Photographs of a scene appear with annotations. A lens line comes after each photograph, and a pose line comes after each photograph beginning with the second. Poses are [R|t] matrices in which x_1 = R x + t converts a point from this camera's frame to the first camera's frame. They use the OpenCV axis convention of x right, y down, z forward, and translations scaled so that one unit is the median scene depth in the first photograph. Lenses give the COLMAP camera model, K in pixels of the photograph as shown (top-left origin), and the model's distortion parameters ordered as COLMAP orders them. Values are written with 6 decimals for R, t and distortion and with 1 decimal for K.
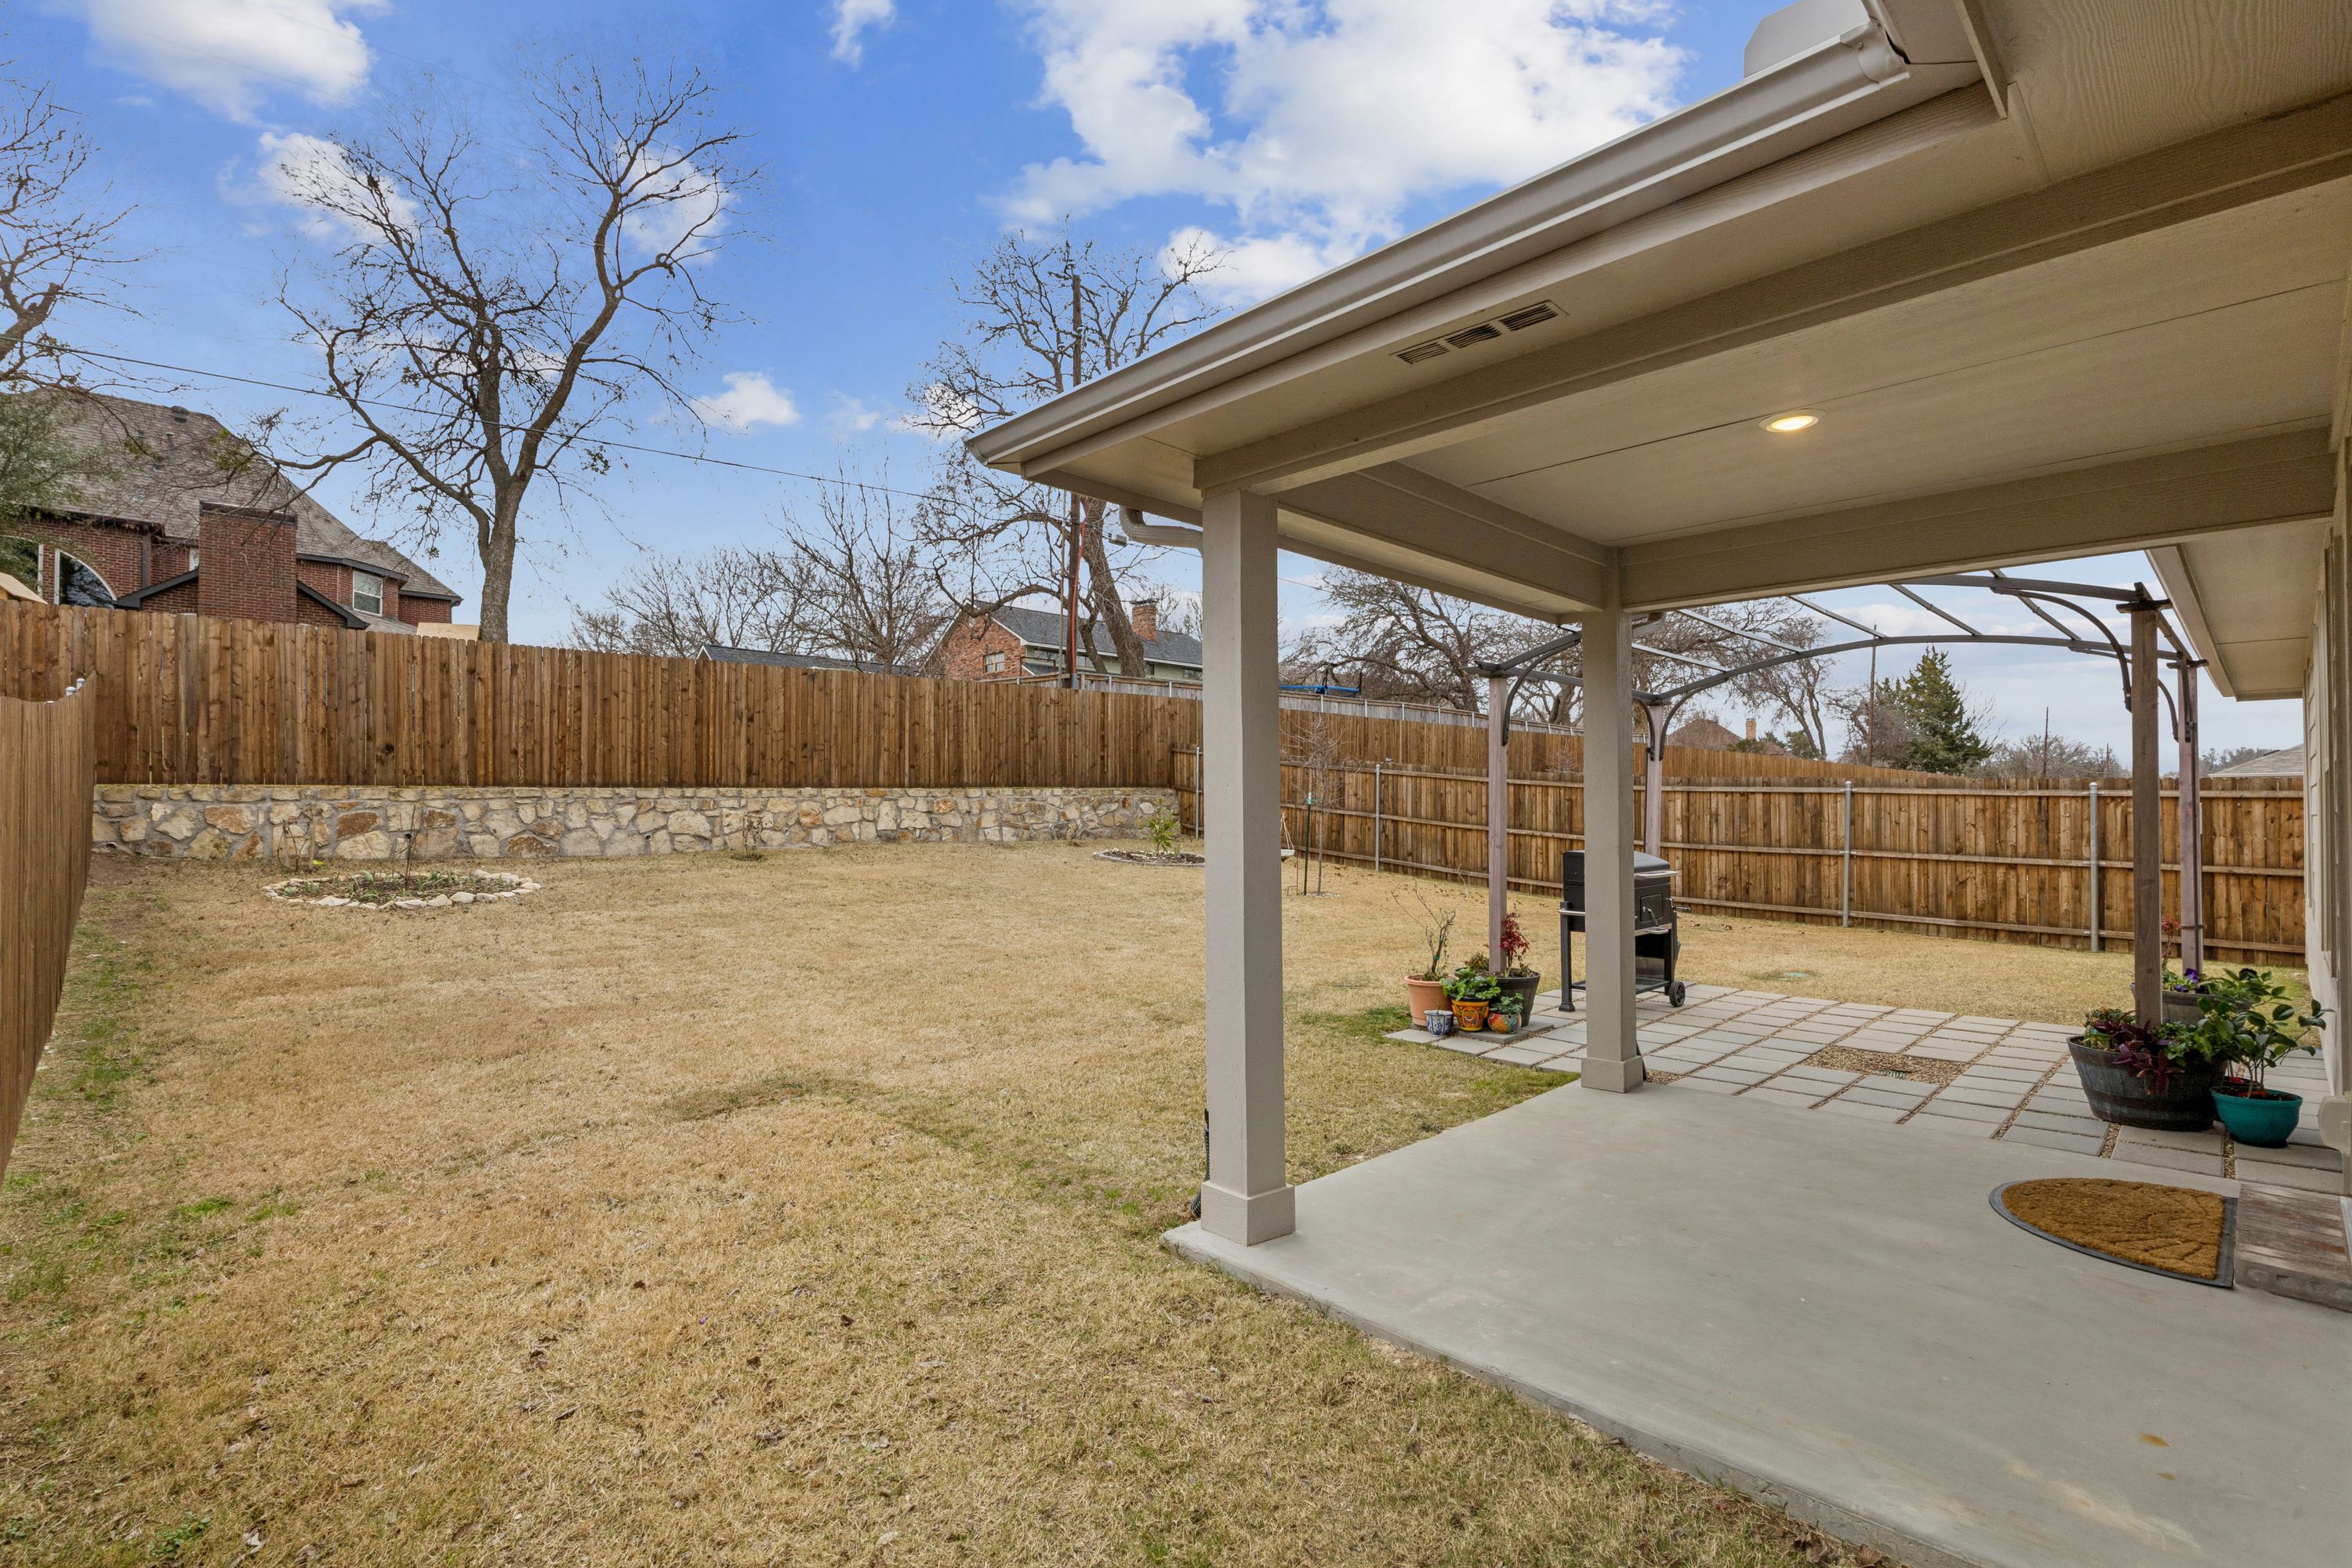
lens RADIAL K [[1062.9, 0, 1165.2], [0, 1062.9, 793.9], [0, 0, 1]] dist [0.004430, -0.001667]
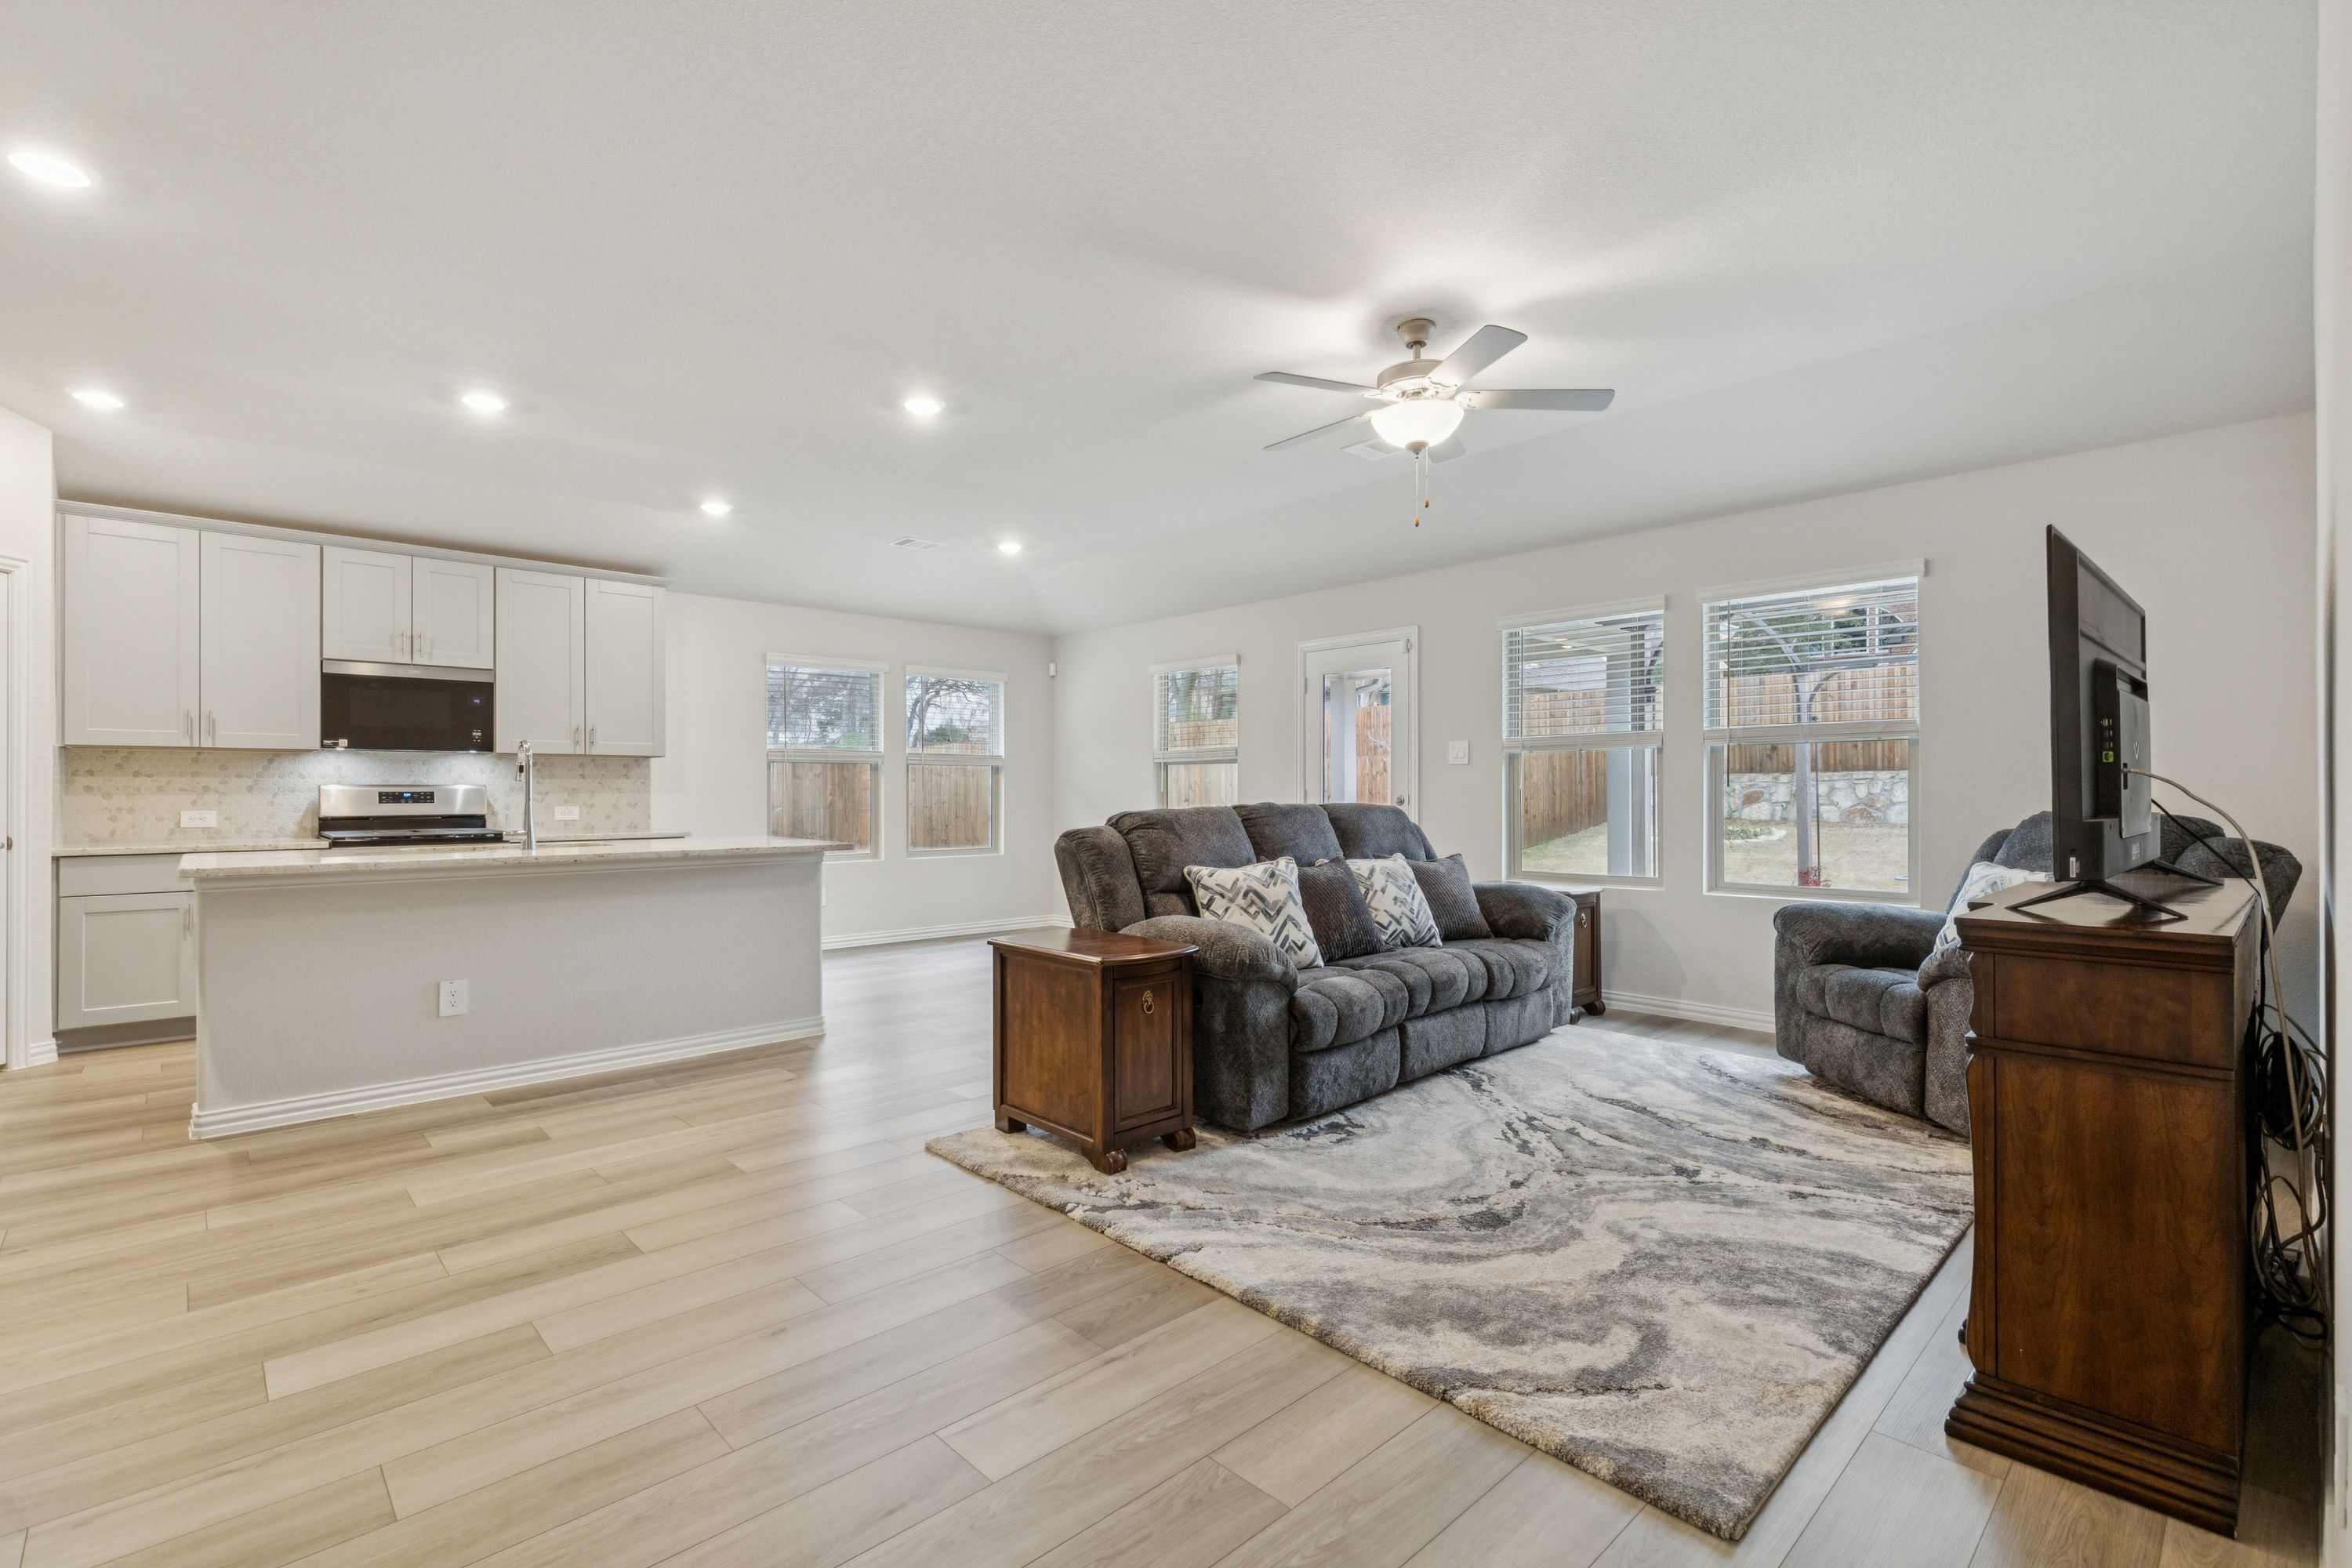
lens RADIAL K [[1062.9, 0, 1178.4], [0, 1062.9, 783.3], [0, 0, 1]] dist [0.004430, -0.001667]
pose [[-0.015600, -0.011378, -0.999814, 0.793593], [0.017790, 0.999774, -0.011655, 0.009608], [0.999720, -0.017969, -0.015394, 0.157607]]
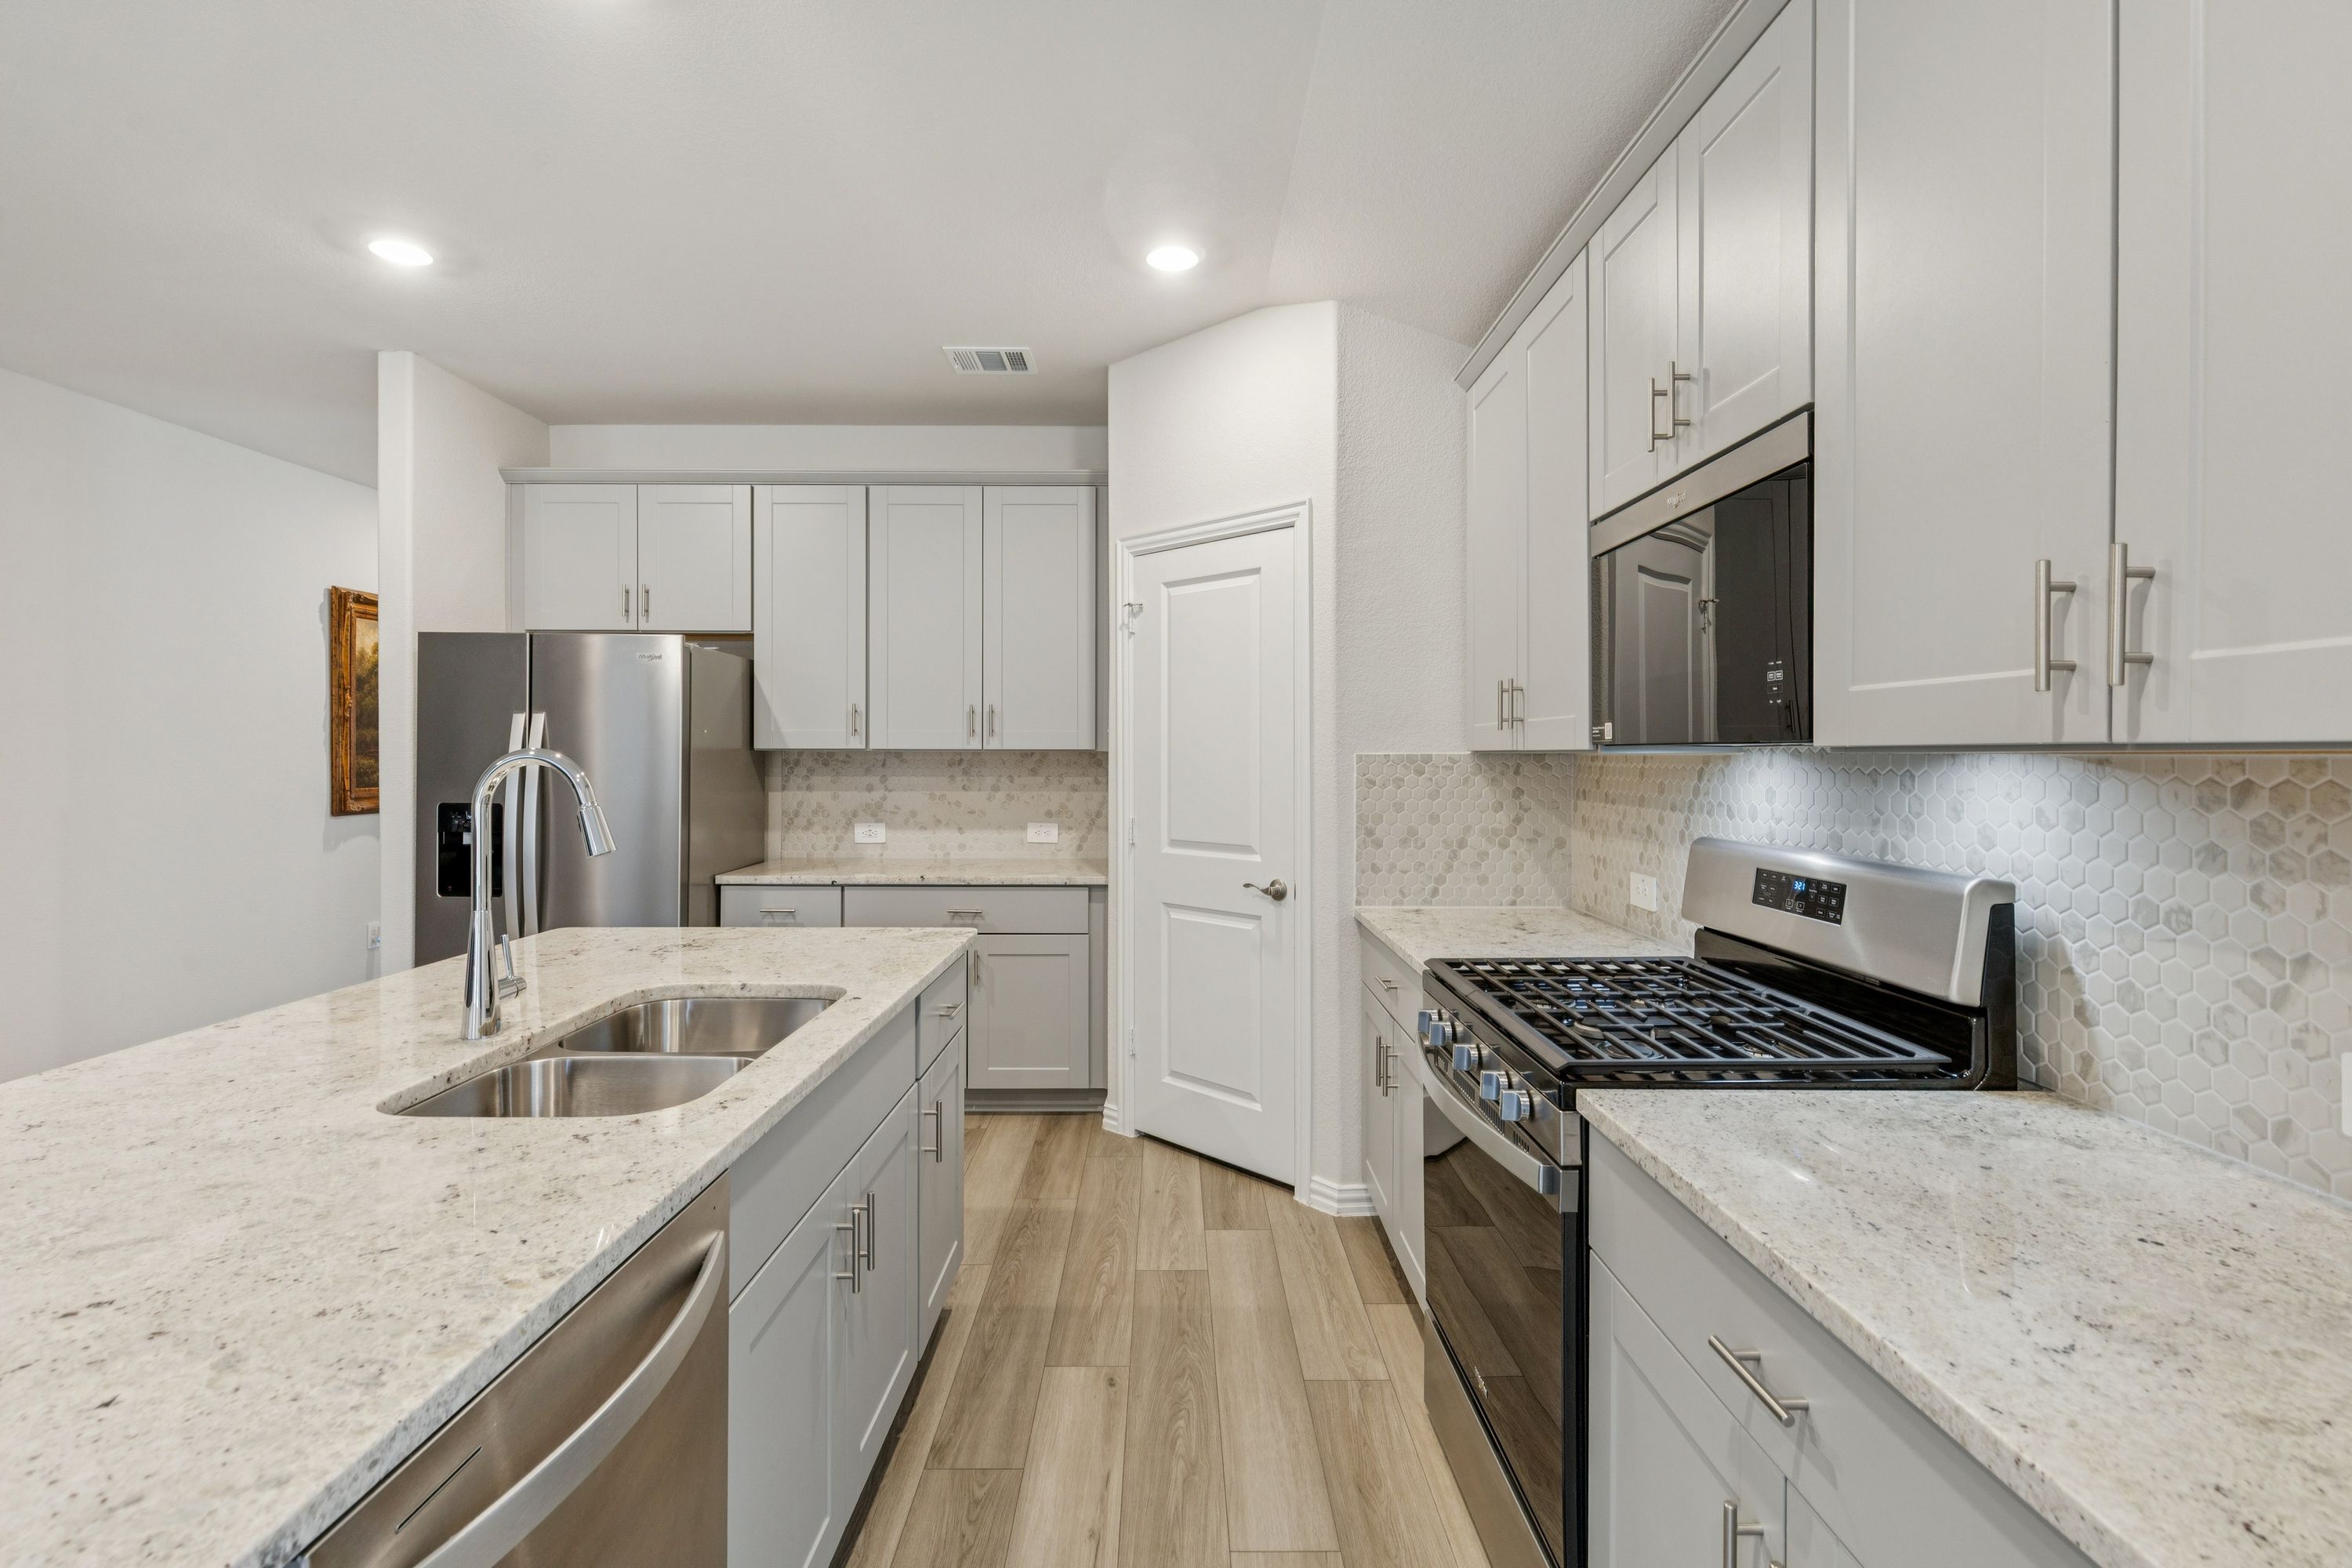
lens RADIAL K [[1062.9, 0, 1182.3], [0, 1062.9, 757.1], [0, 0, 1]] dist [0.004430, -0.001667]
pose [[-0.724931, -0.009026, 0.688763, 0.312720], [-0.017226, 0.999839, -0.005028, -0.011322], [-0.688606, -0.015509, -0.724970, -0.017187]]
